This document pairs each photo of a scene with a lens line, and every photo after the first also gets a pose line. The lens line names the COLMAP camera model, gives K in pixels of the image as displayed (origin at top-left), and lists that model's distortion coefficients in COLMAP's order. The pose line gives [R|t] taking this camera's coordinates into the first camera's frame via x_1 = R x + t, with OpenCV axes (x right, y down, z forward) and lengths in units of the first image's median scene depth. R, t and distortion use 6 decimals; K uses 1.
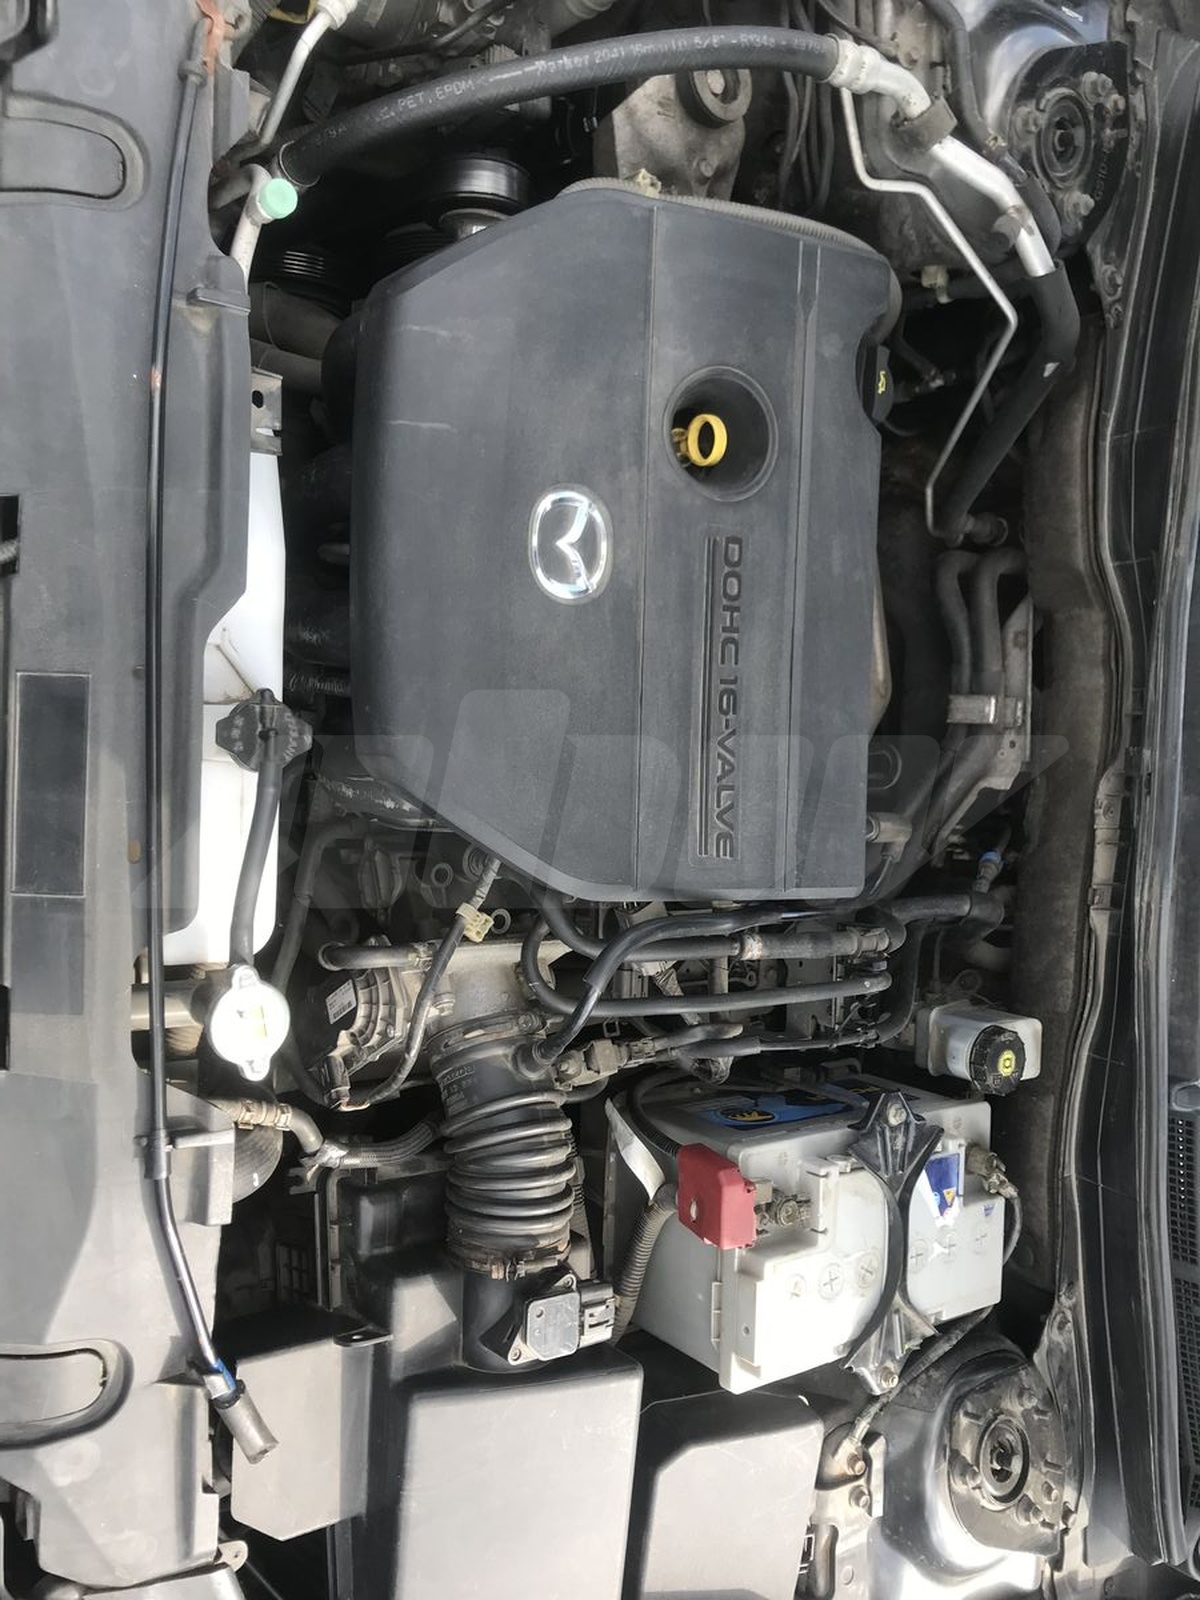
lens RADIAL K [[1347.6, 0, 606.7], [0, 1347.6, 799.1], [0, 0, 1]] dist [0.014808, -0.001789]
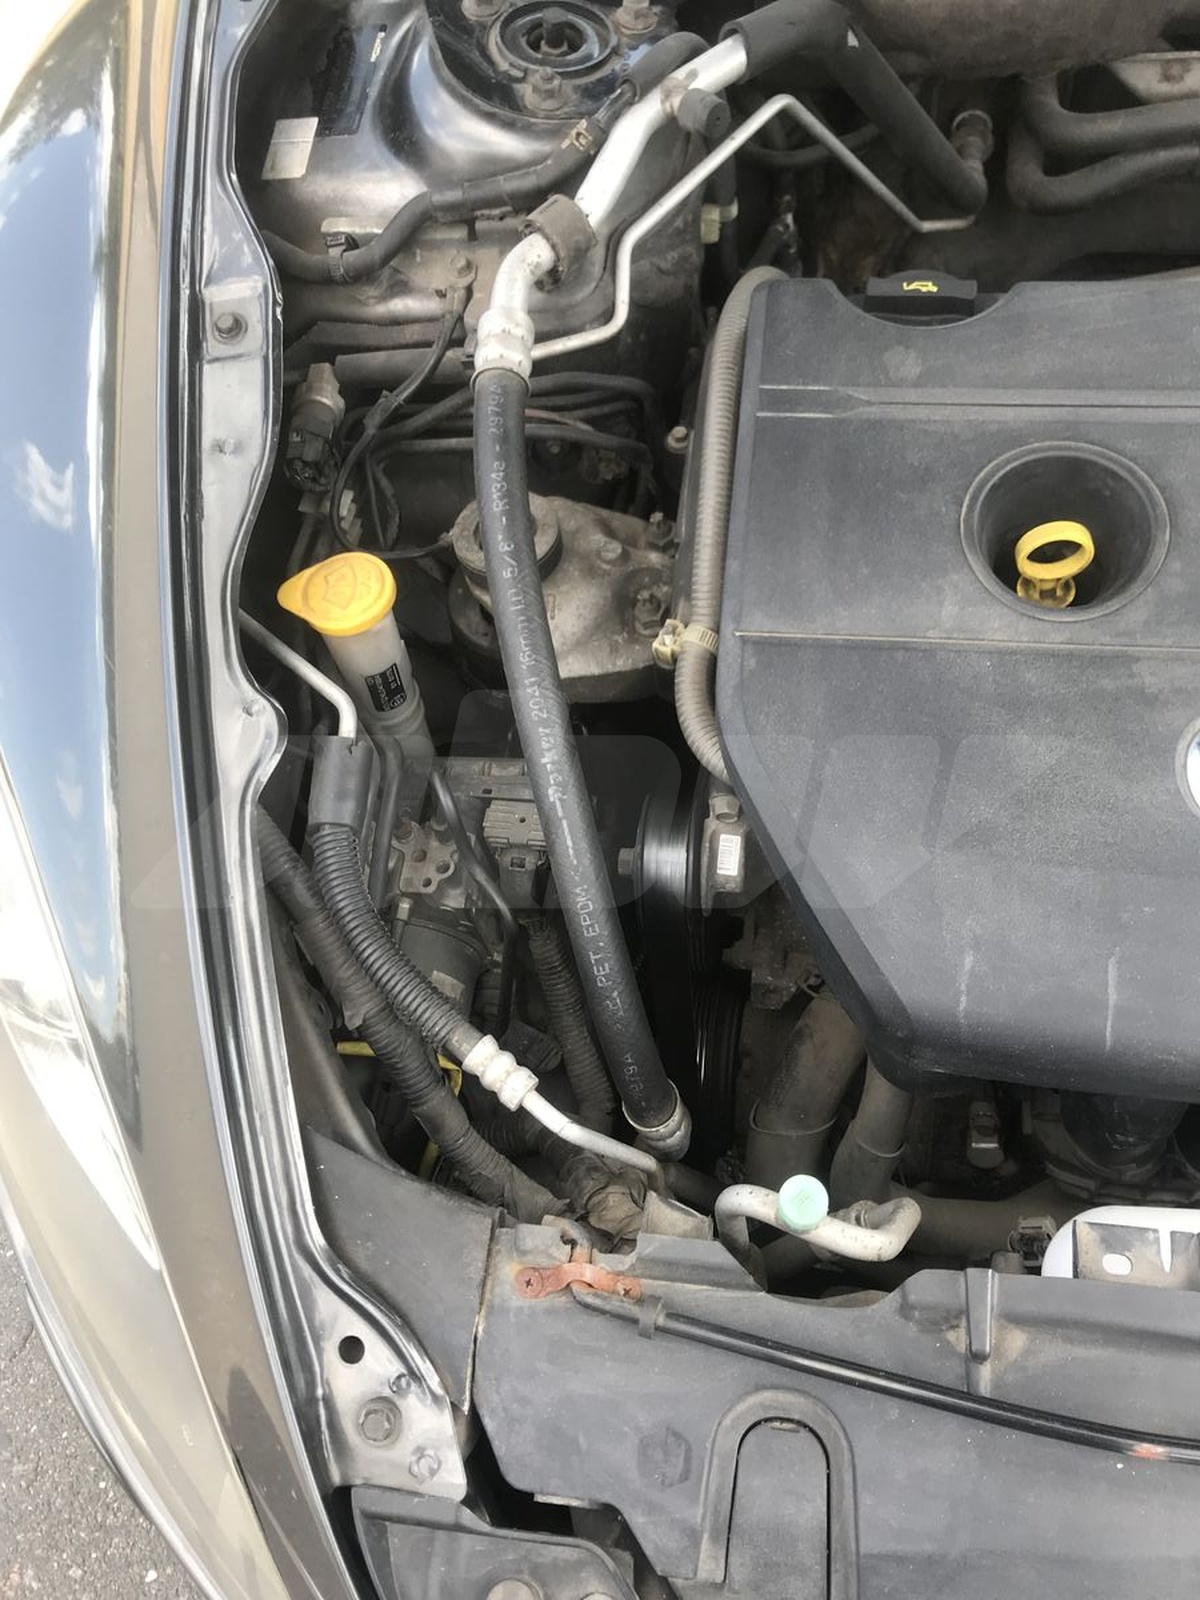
lens RADIAL K [[1347.6, 0, 602.9], [0, 1347.6, 804.3], [0, 0, 1]] dist [0.014808, -0.001789]
pose [[0.000302, -0.989382, -0.145337, 0.043324], [0.978606, 0.030194, -0.203514, -0.316635], [0.205742, -0.142166, 0.968225, 0.265084]]
